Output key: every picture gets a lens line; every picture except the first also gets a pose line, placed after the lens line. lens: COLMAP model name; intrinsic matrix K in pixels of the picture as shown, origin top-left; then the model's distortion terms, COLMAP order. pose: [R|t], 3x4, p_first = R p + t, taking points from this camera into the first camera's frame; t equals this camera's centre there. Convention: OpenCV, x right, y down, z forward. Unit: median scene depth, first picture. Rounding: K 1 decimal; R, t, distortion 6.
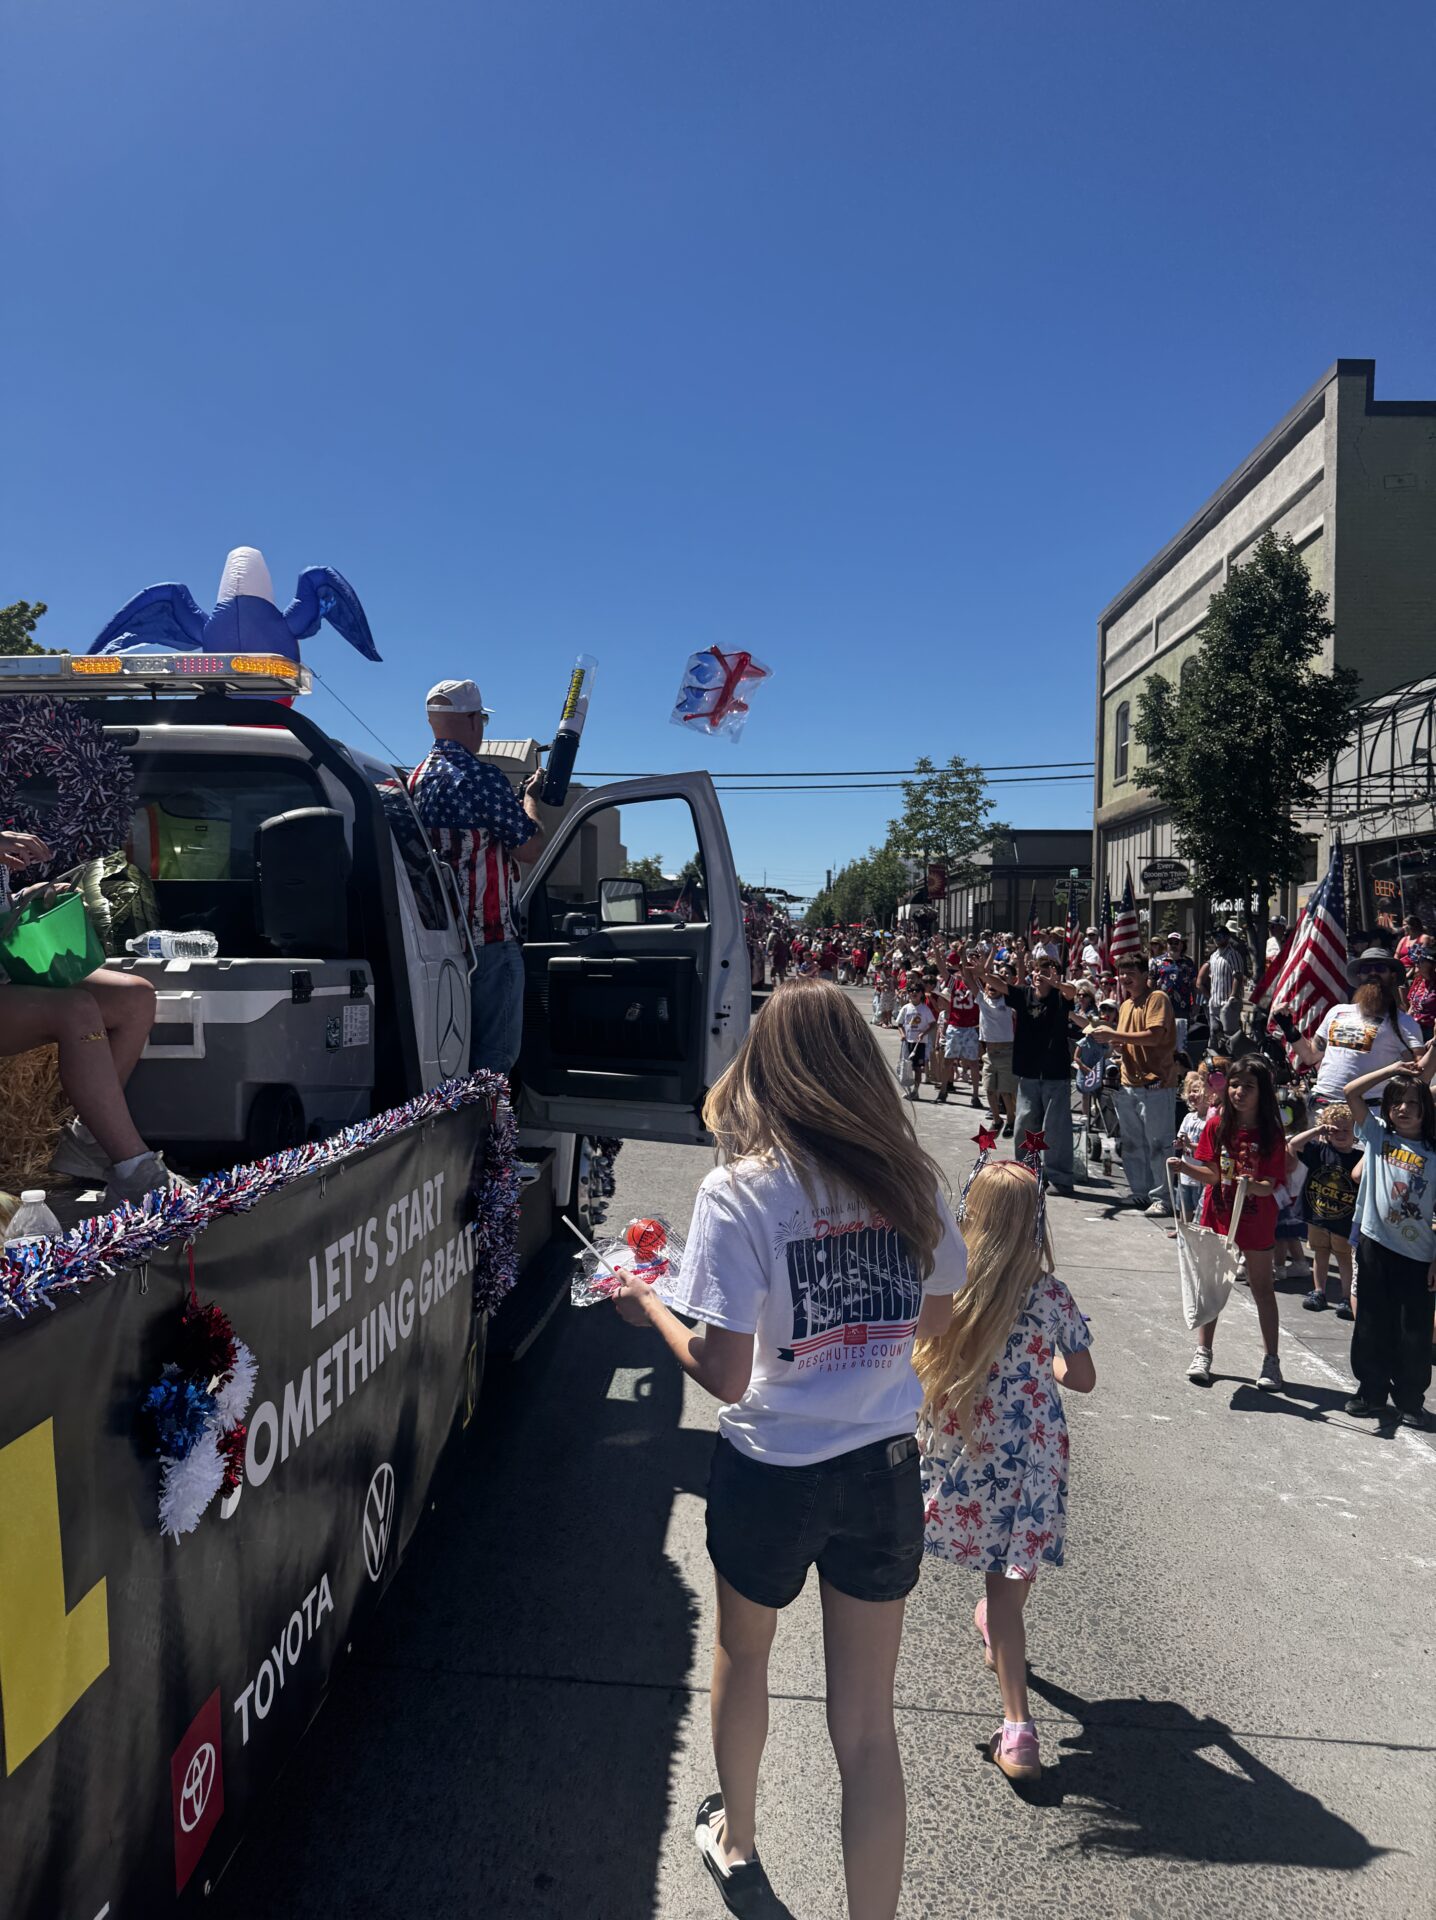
lens RADIAL K [[1449.2, 0, 718.0], [0, 1449.2, 960.0], [0, 0, 1]] dist [0.223941, -0.512831]
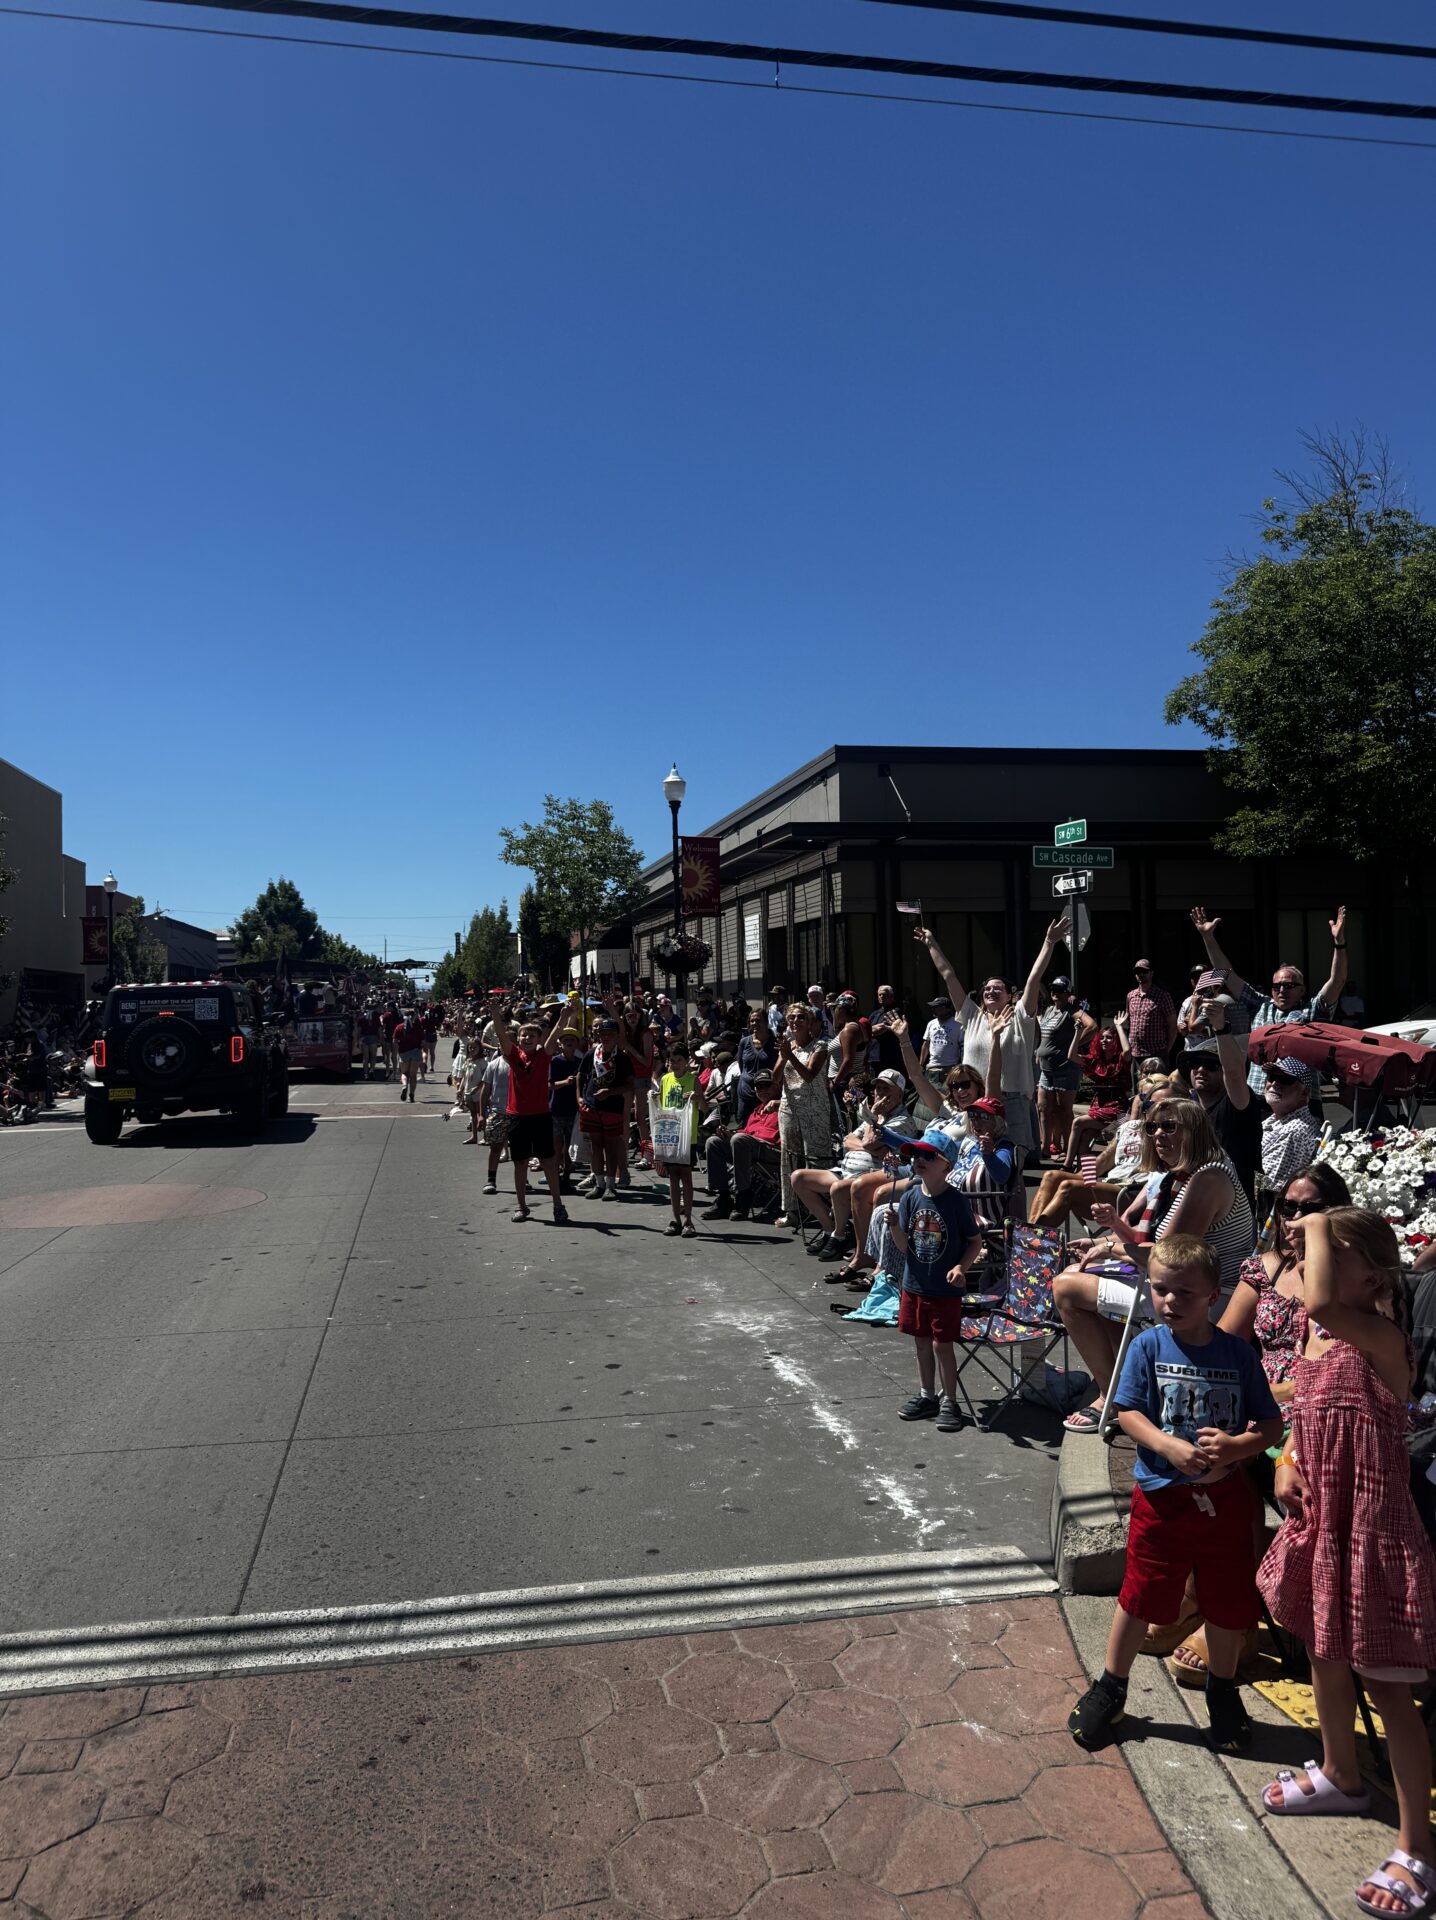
lens RADIAL K [[1449.2, 0, 718.0], [0, 1449.2, 960.0], [0, 0, 1]] dist [0.223941, -0.512831]
pose [[0.968033, -0.028082, 0.249247, 0.083456], [0.039833, 0.998314, -0.042227, -0.018700], [-0.247641, 0.050805, 0.967519, 1.056974]]
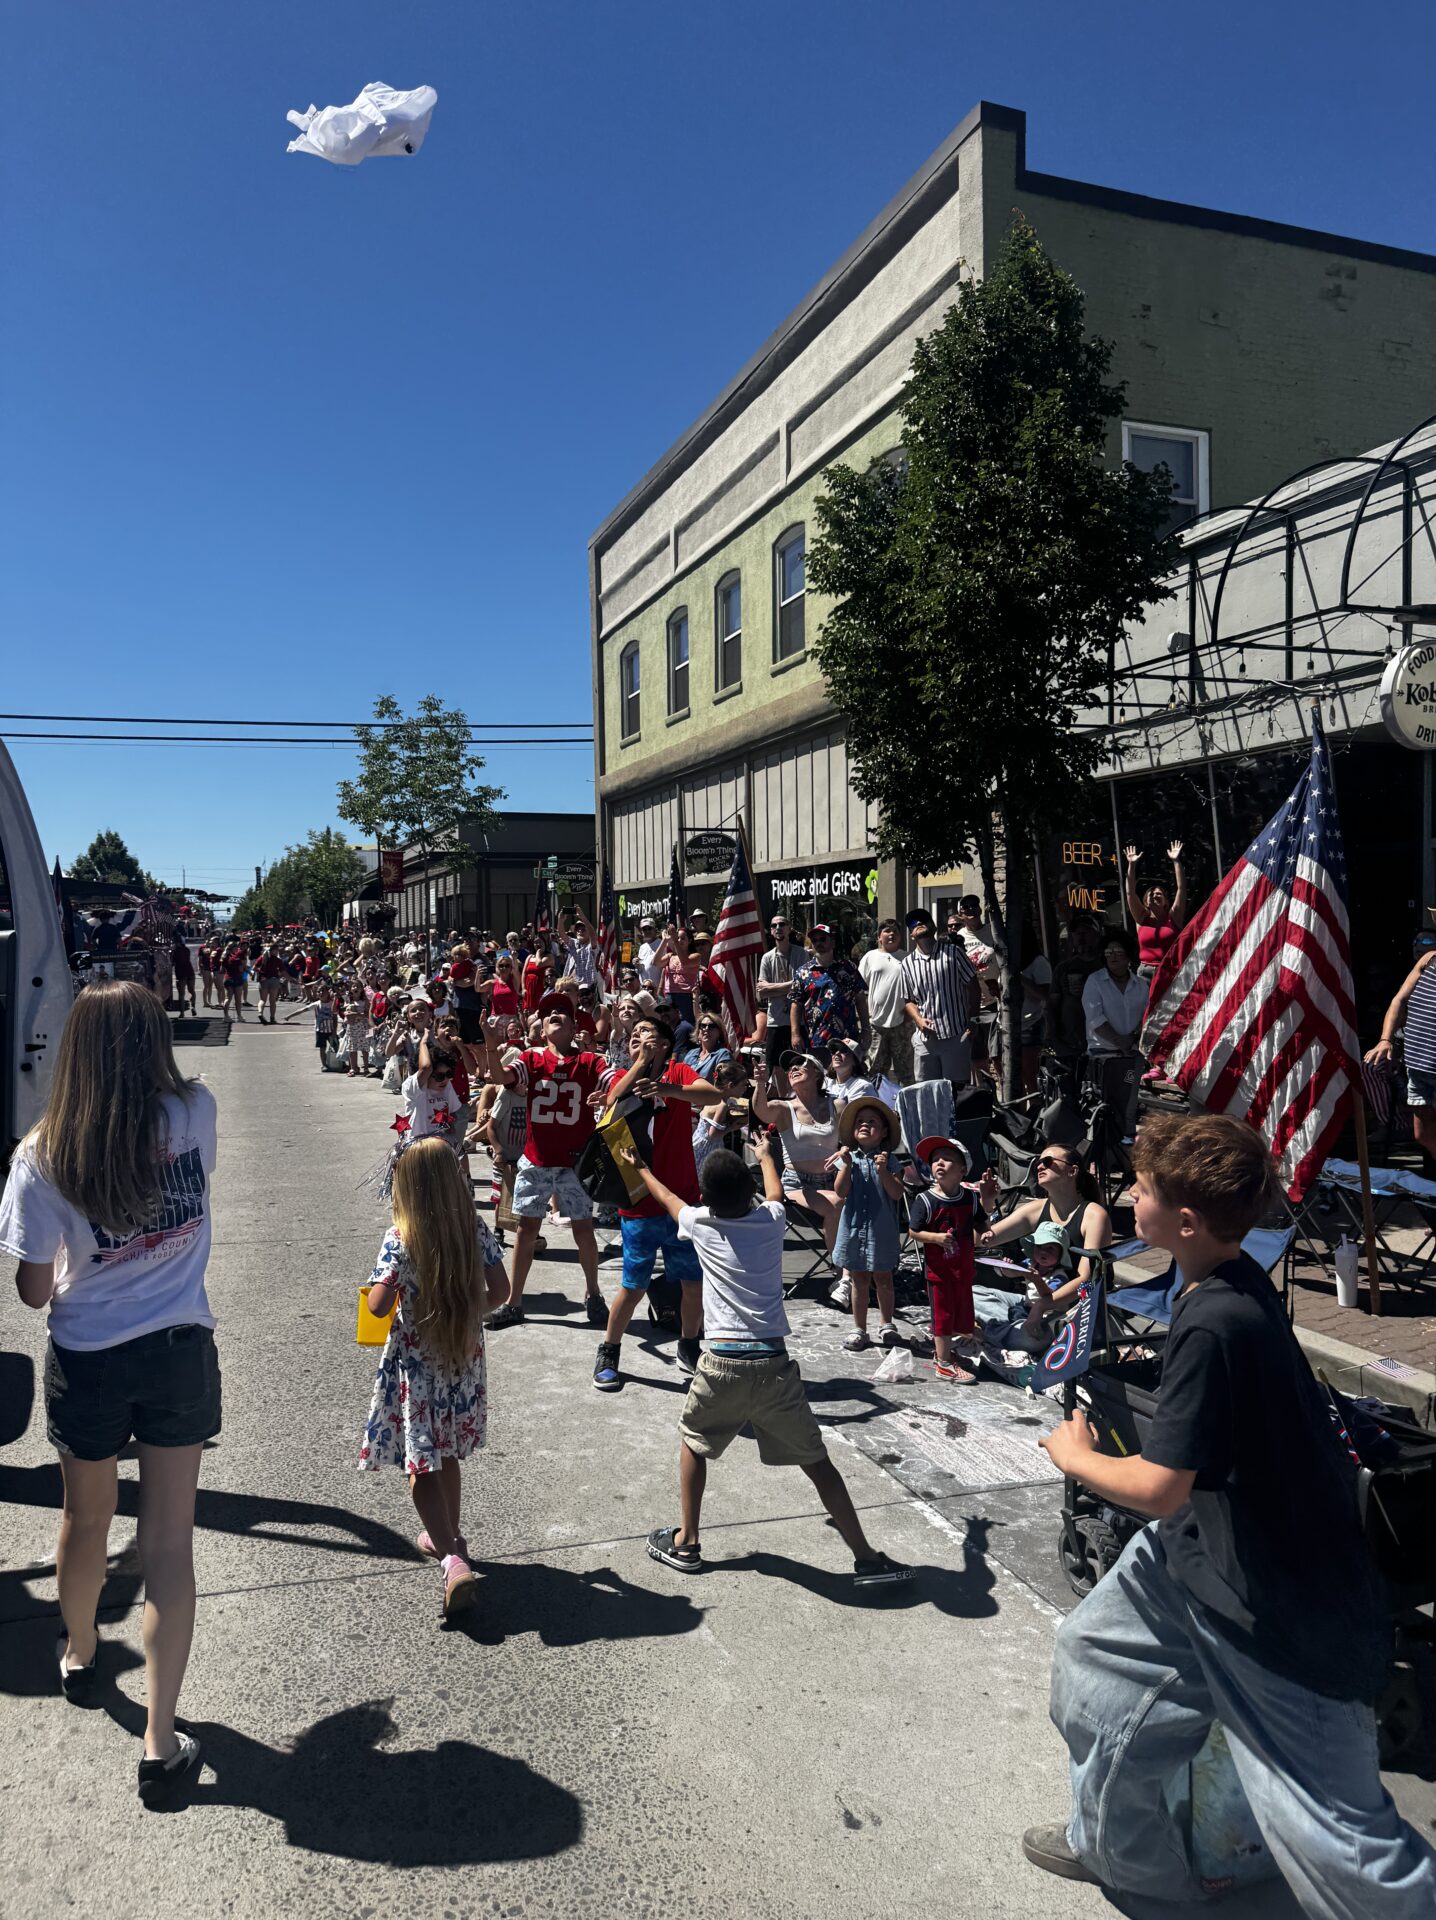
lens RADIAL K [[1449.2, 0, 718.0], [0, 1449.2, 960.0], [0, 0, 1]] dist [0.223941, -0.512831]
pose [[0.929424, -0.033162, 0.367520, 0.019736], [0.032721, 0.999437, 0.007432, -0.005145], [-0.367559, 0.005119, 0.929986, 0.251057]]
